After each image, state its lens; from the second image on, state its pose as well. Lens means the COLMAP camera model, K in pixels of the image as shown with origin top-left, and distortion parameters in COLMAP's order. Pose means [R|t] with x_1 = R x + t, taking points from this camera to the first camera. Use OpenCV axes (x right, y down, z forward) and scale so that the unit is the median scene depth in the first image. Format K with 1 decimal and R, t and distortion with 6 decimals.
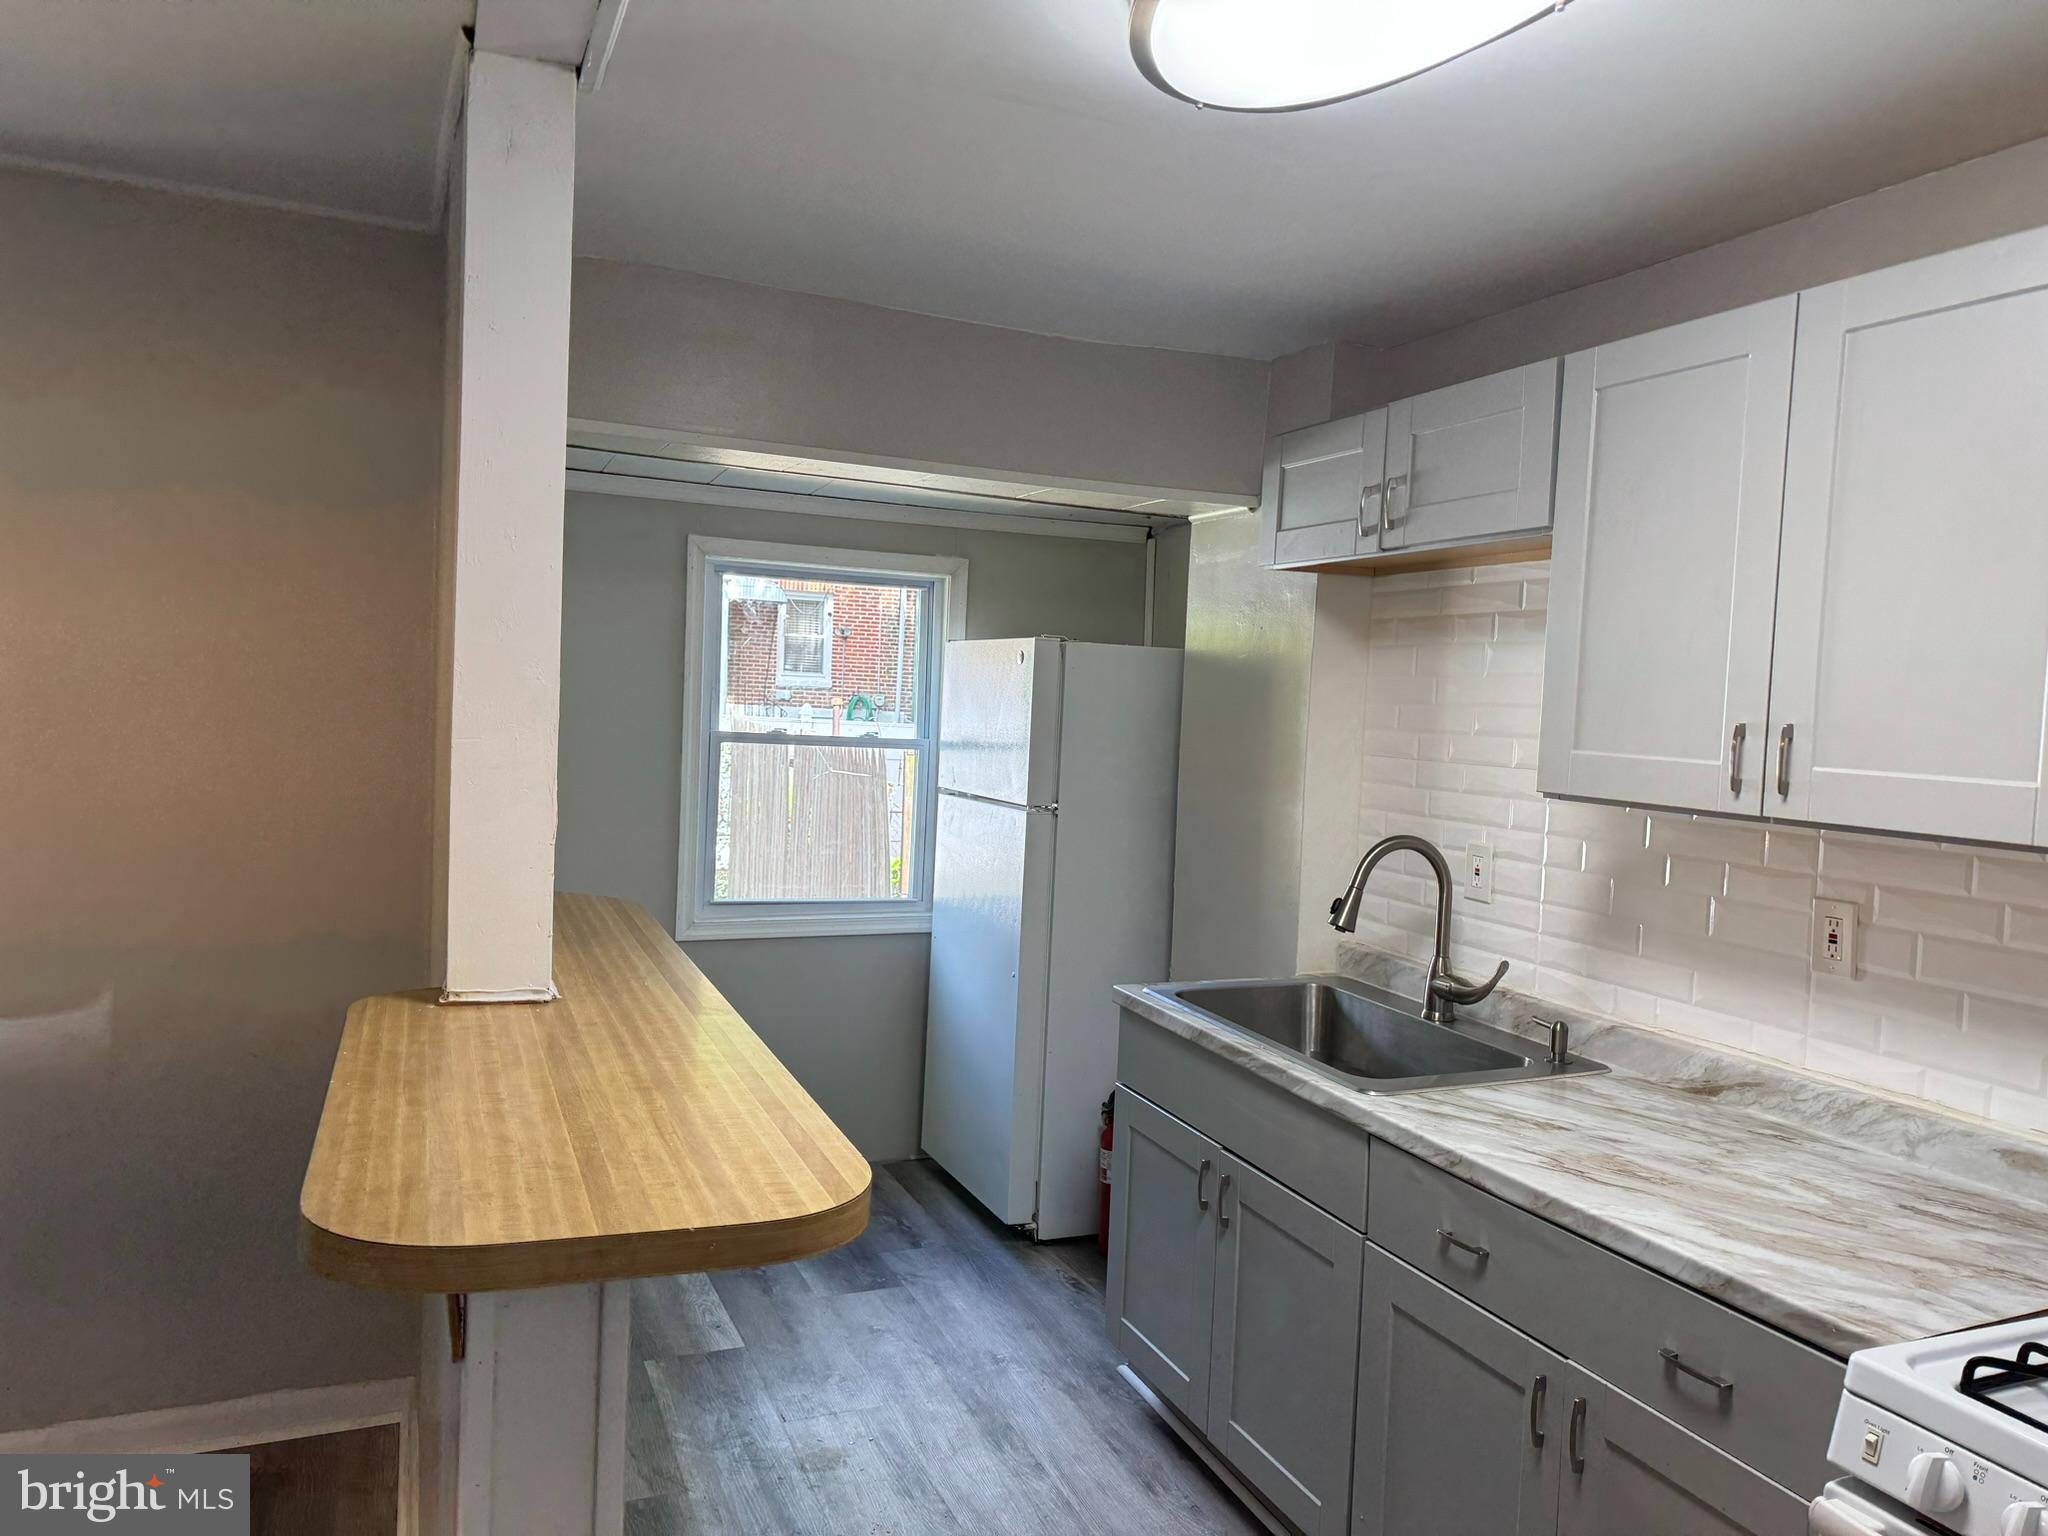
lens RADIAL K [[1434.1, 0, 1025.0], [0, 1434.1, 766.5], [0, 0, 1]] dist [0.033031, -0.040266]
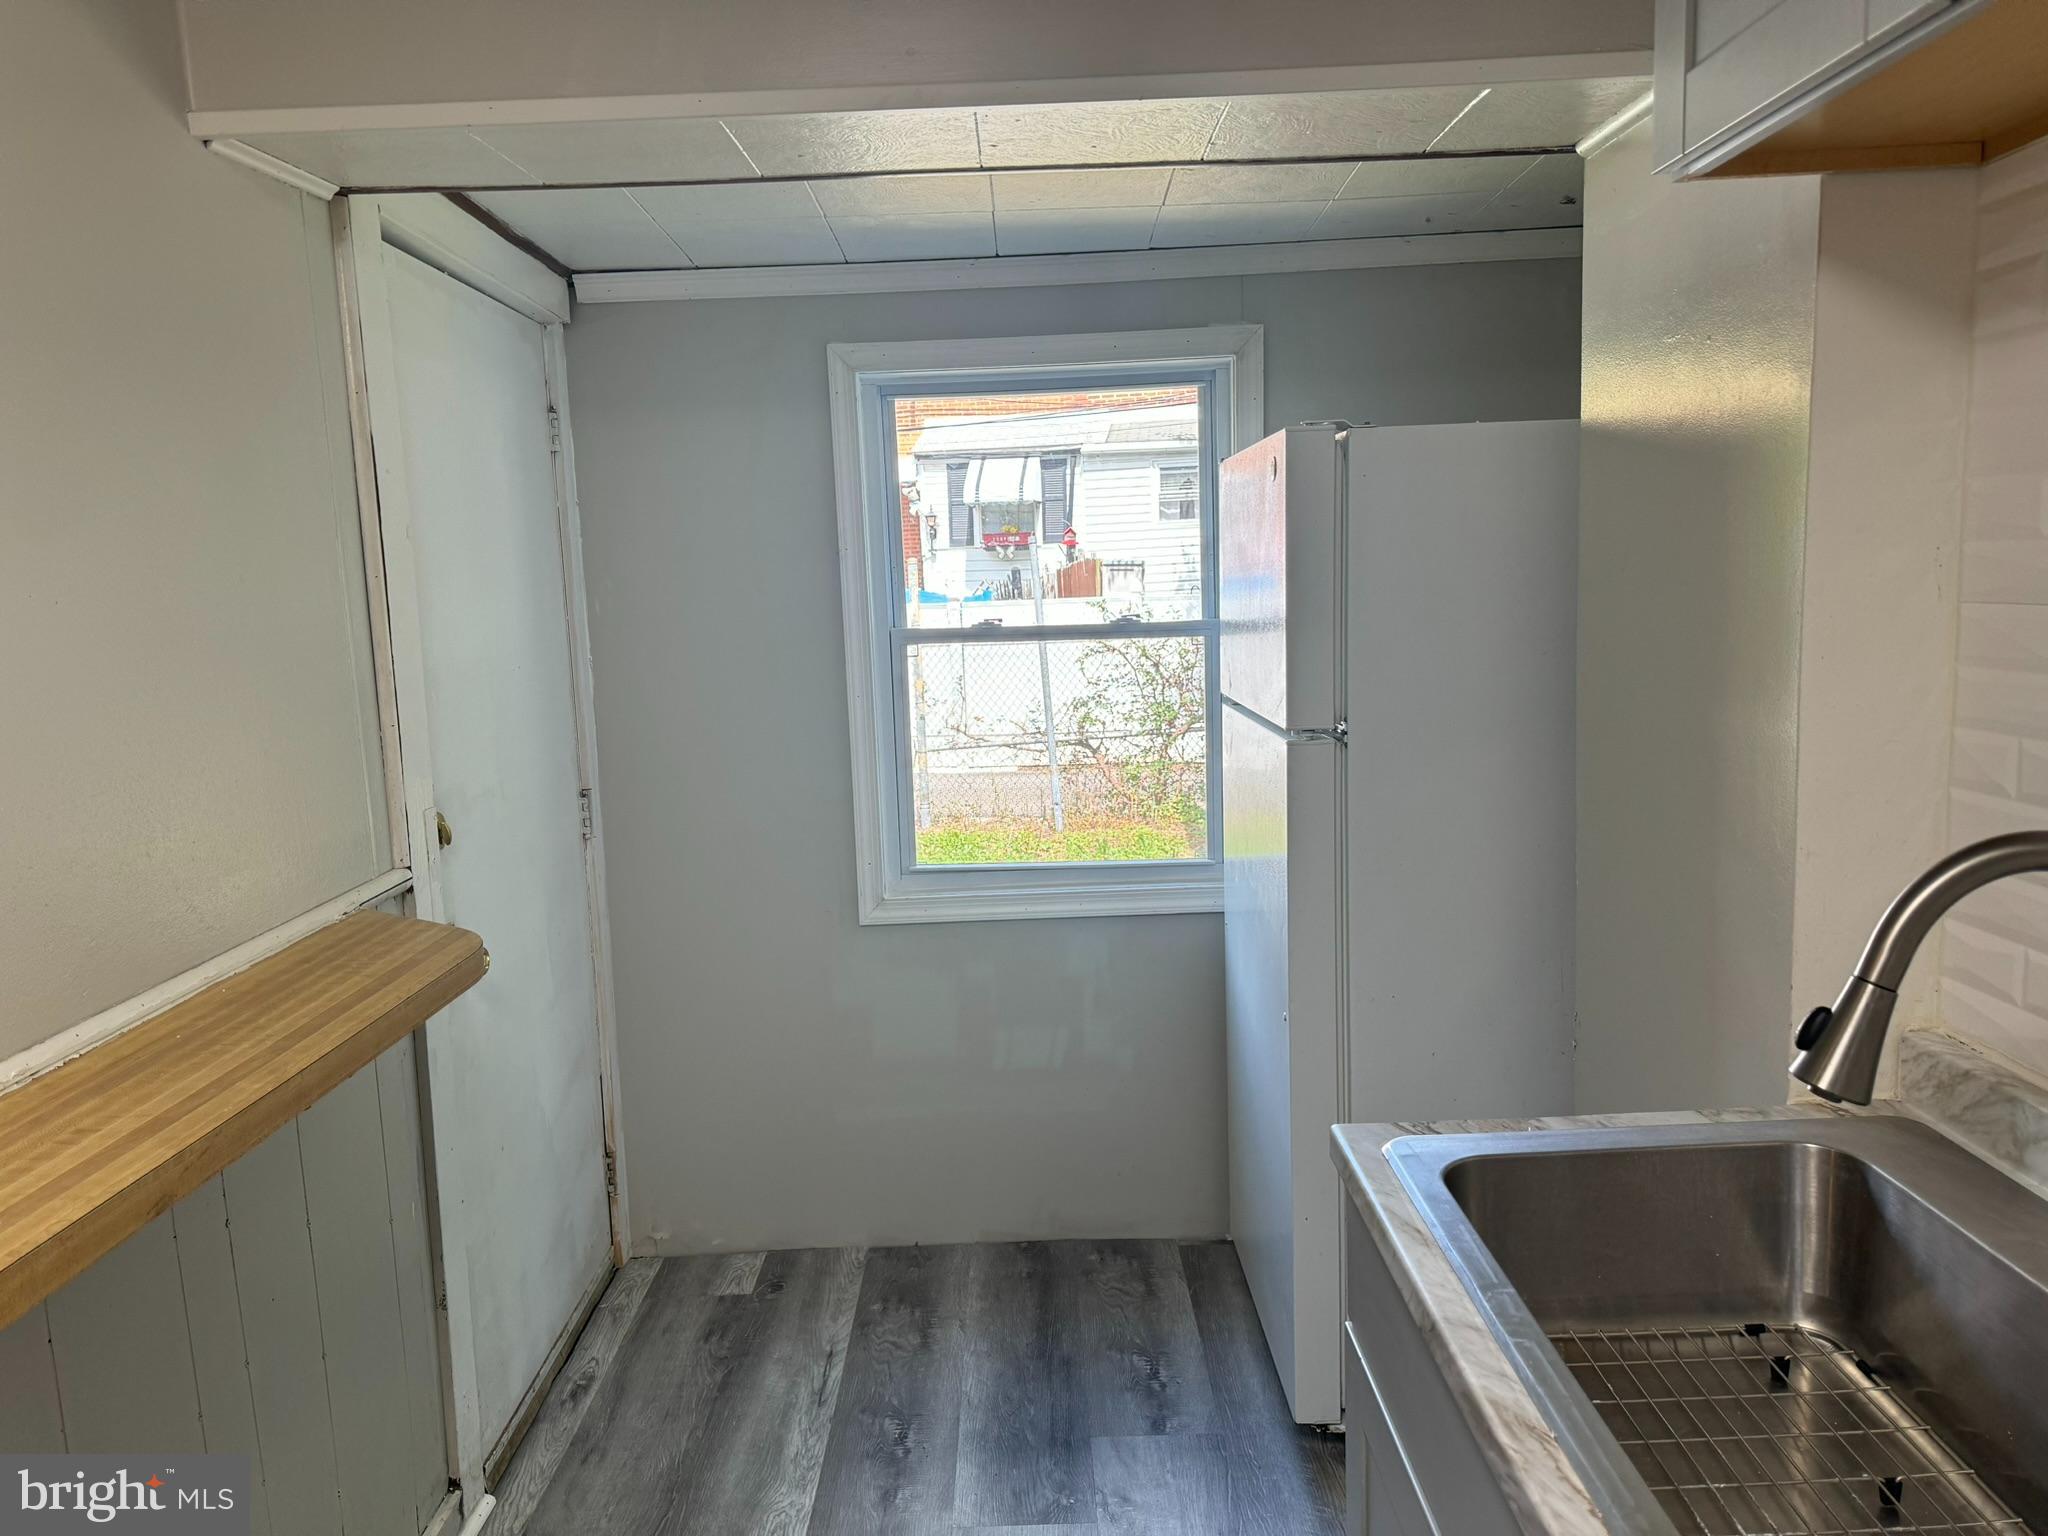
lens RADIAL K [[1434.1, 0, 1012.4], [0, 1434.1, 771.2], [0, 0, 1]] dist [0.033031, -0.040266]
pose [[0.912437, -0.023015, -0.408570, 0.131722], [0.059715, 0.995218, 0.077298, -0.006821], [0.404837, -0.094927, 0.909448, 0.424864]]
